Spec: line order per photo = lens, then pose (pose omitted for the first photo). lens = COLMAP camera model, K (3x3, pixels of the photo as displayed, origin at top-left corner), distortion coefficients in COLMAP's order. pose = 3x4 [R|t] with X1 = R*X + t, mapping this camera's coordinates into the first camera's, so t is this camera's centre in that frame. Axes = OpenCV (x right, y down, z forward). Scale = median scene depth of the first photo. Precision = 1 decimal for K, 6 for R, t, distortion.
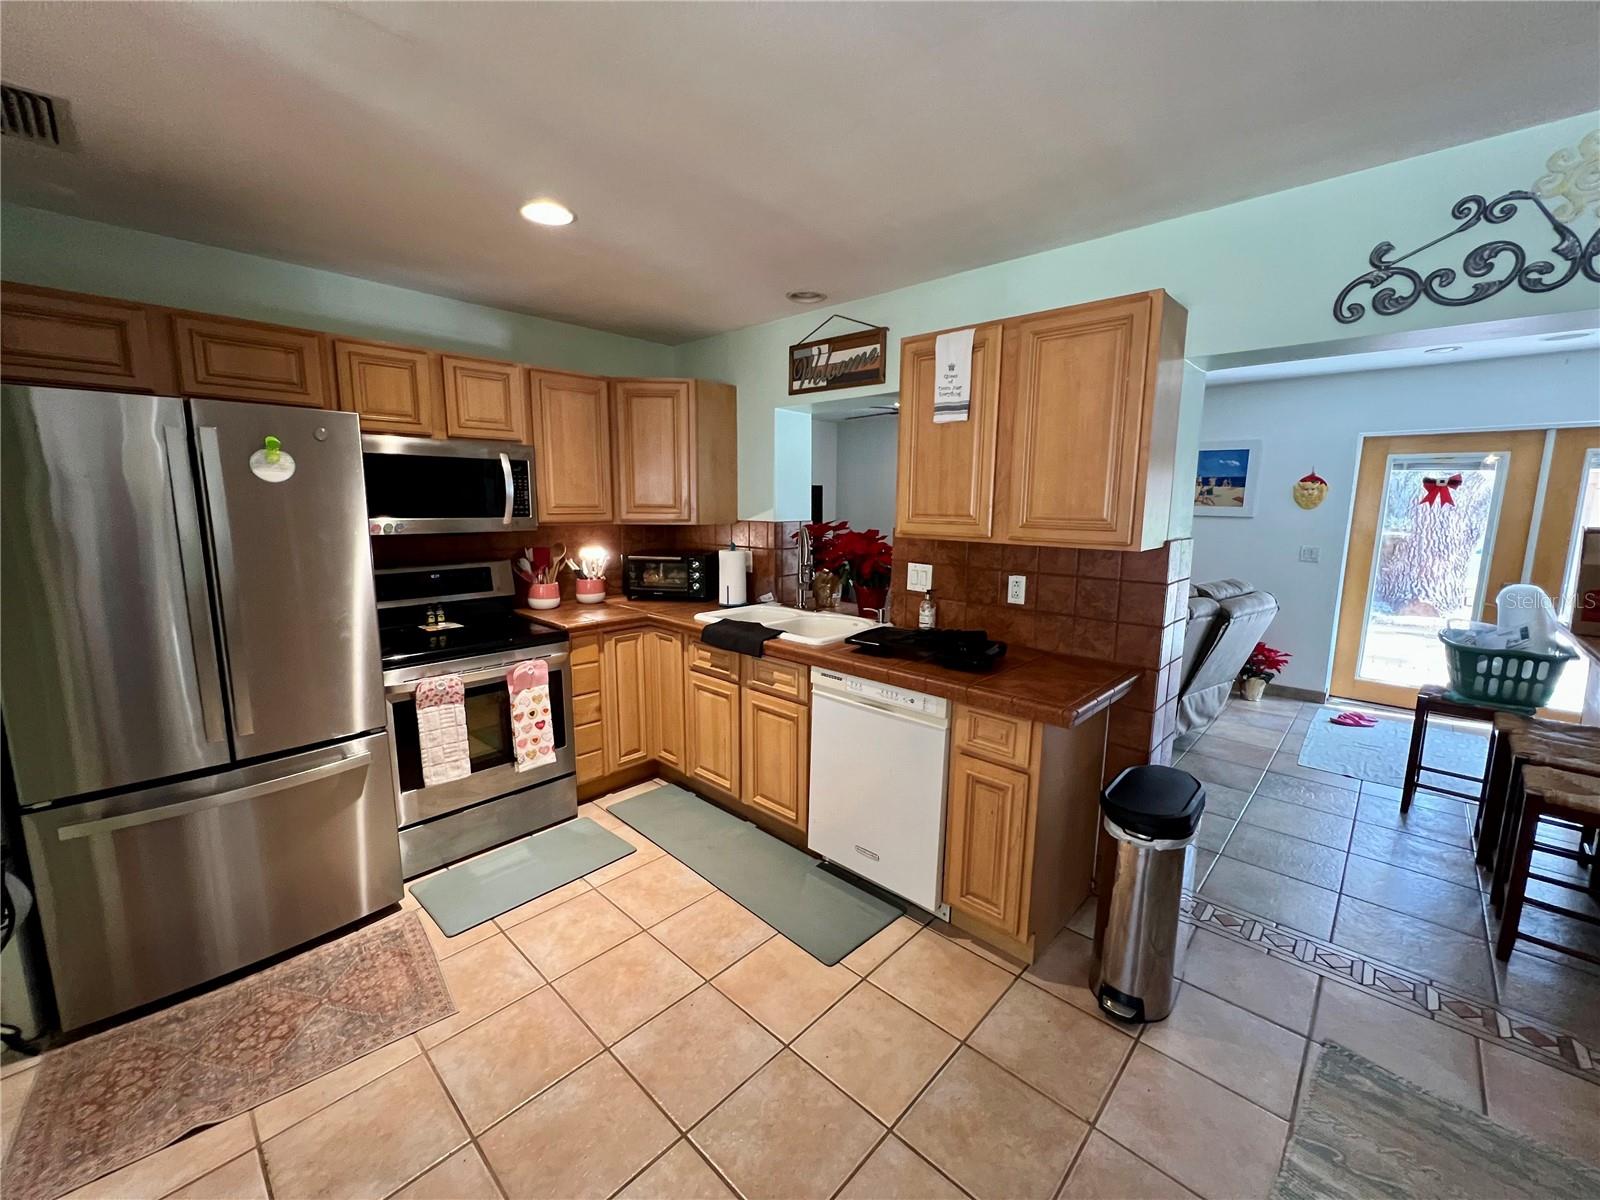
lens RADIAL K [[640.5, 0, 803.3], [0, 640.5, 597.9], [0, 0, 1]] dist [-0.008577, 0.000509]
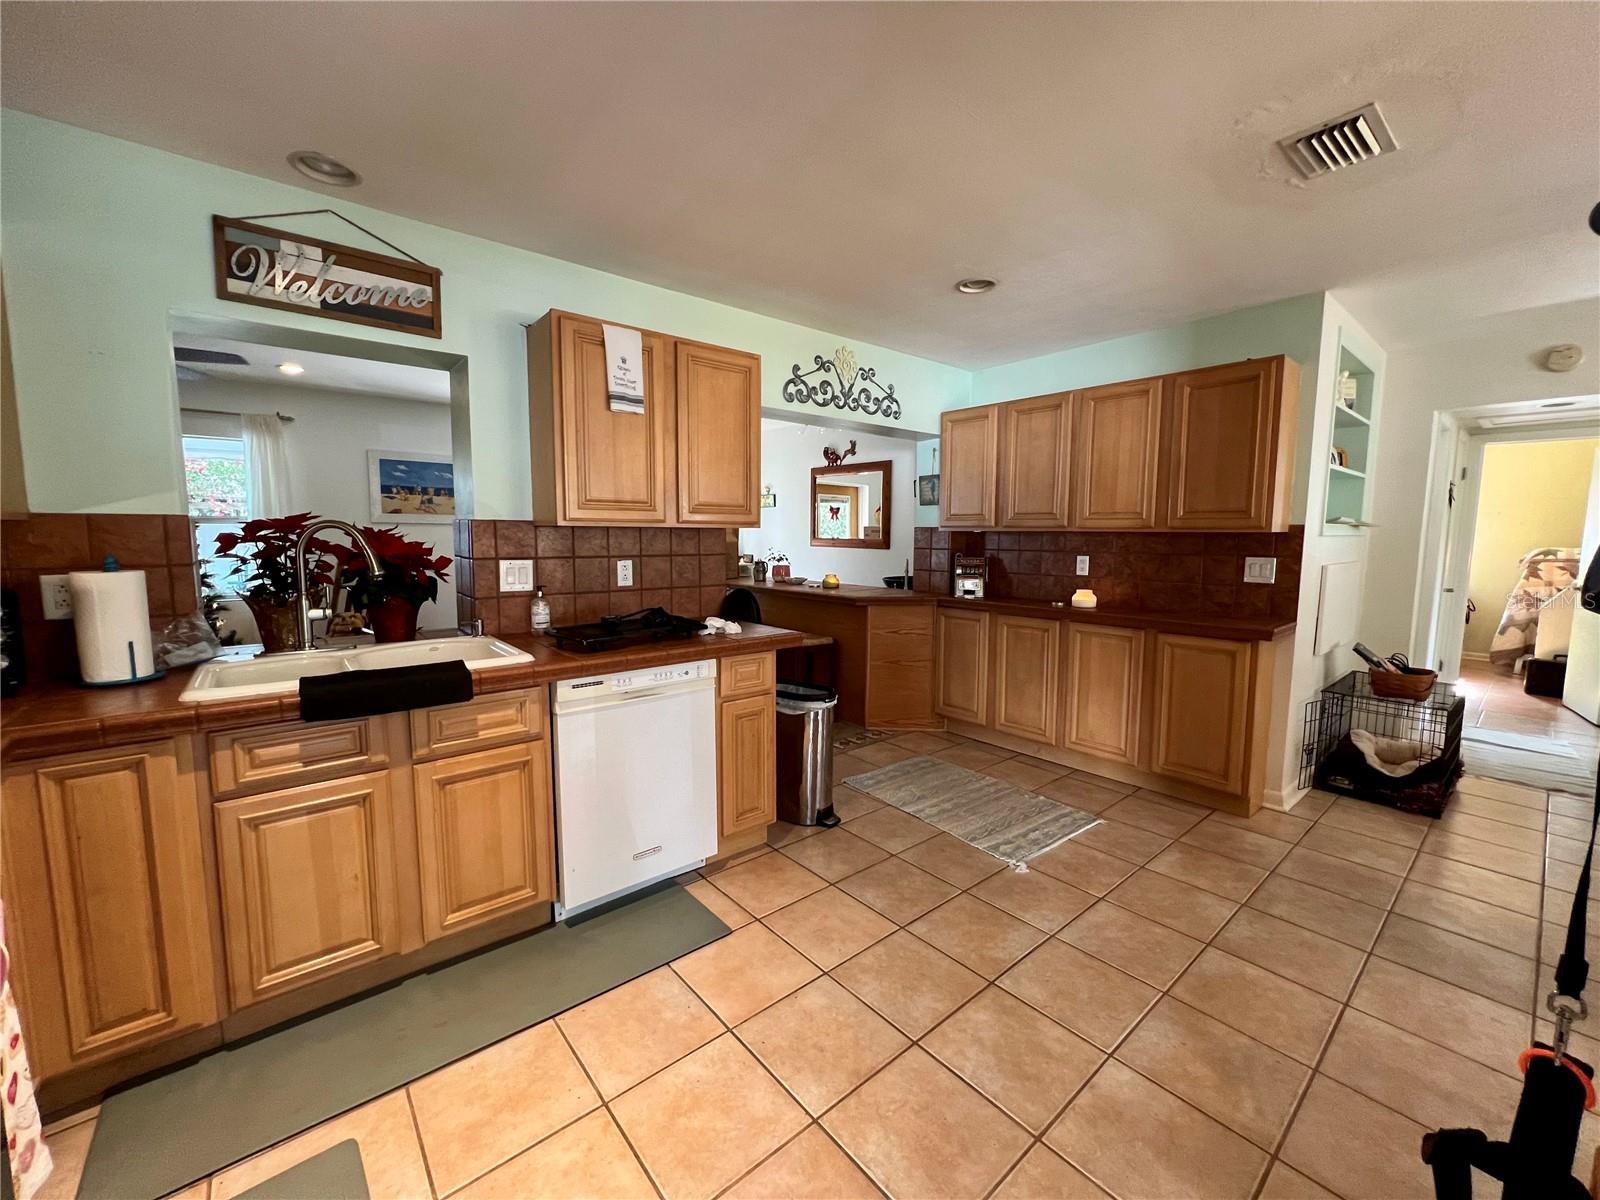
lens RADIAL K [[640.5, 0, 800.2], [0, 640.5, 596.6], [0, 0, 1]] dist [-0.008577, 0.000509]
pose [[0.115634, -0.107205, 0.987490, -0.740600], [0.148335, 0.984874, 0.089552, -0.027297], [-0.982153, 0.136124, 0.129787, 0.576538]]
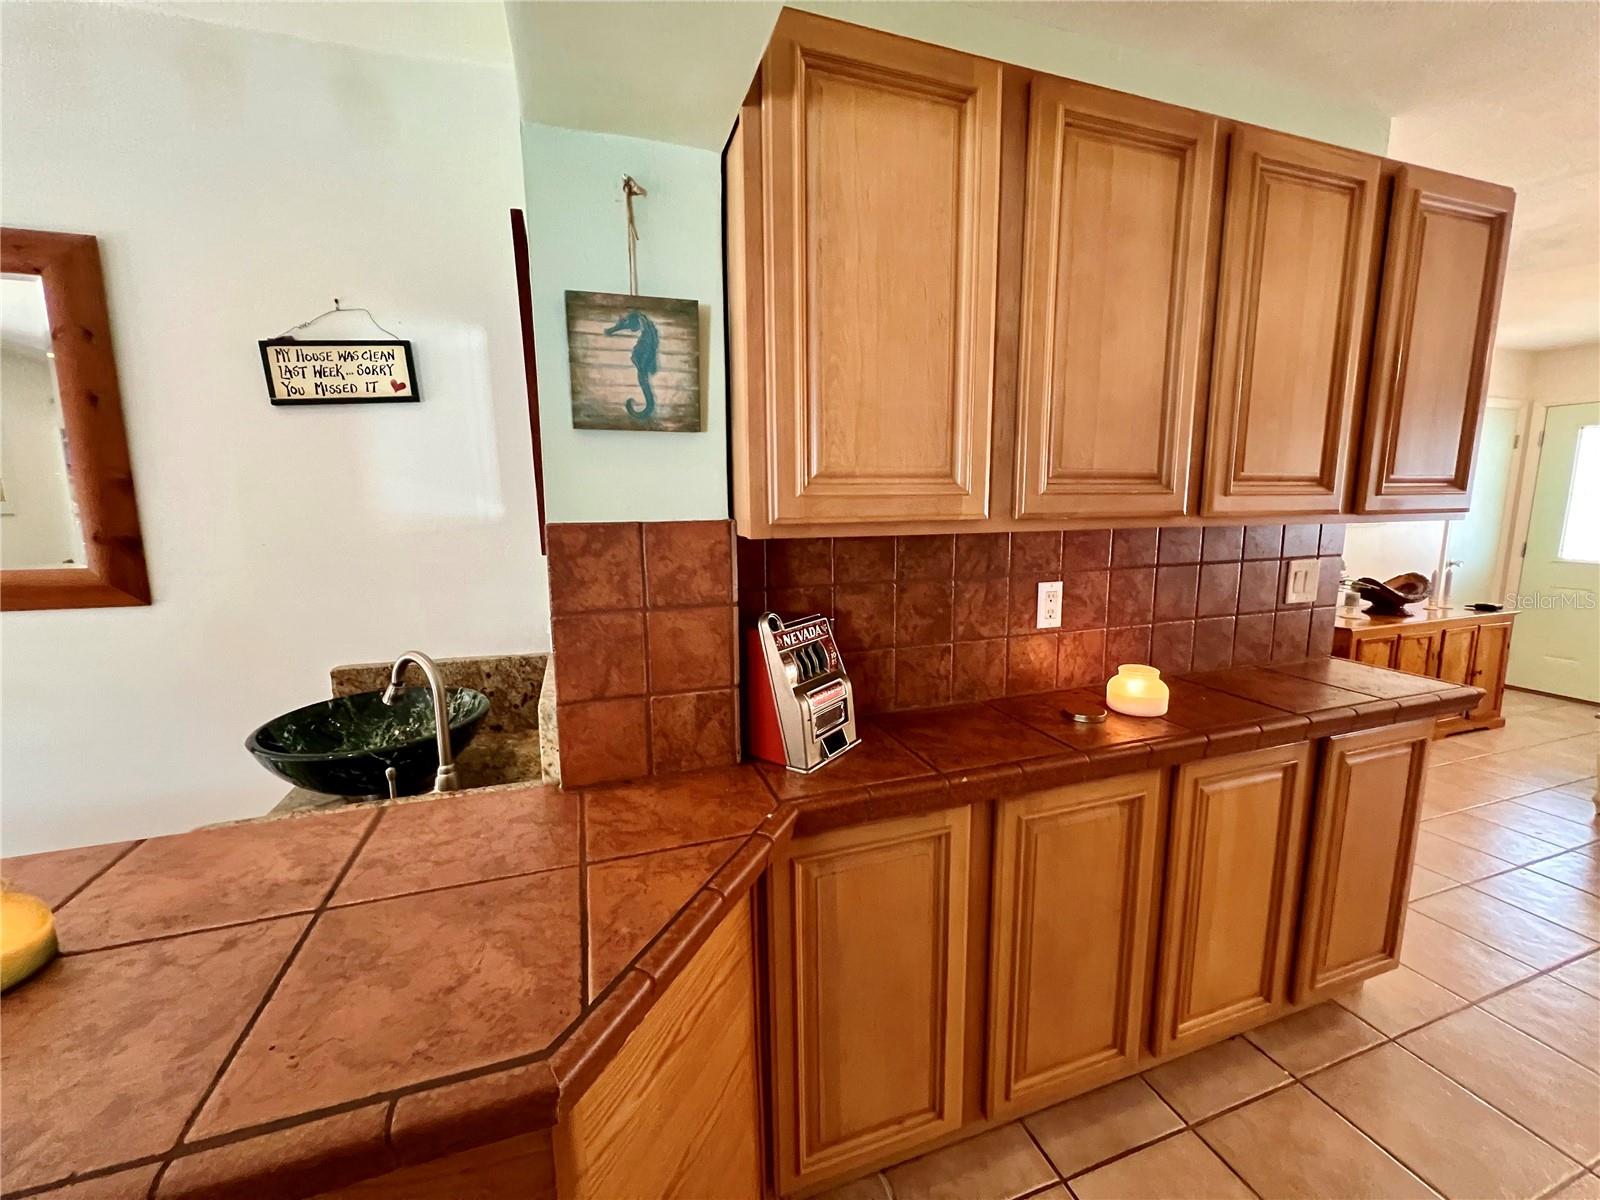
lens RADIAL K [[640.5, 0, 800.0], [0, 640.5, 592.7], [0, 0, 1]] dist [-0.008577, 0.000509]
pose [[-0.882981, -0.071567, 0.463920, 0.767760], [0.071454, 0.956300, 0.283523, -0.073132], [-0.463938, 0.283494, -0.839281, 0.747189]]
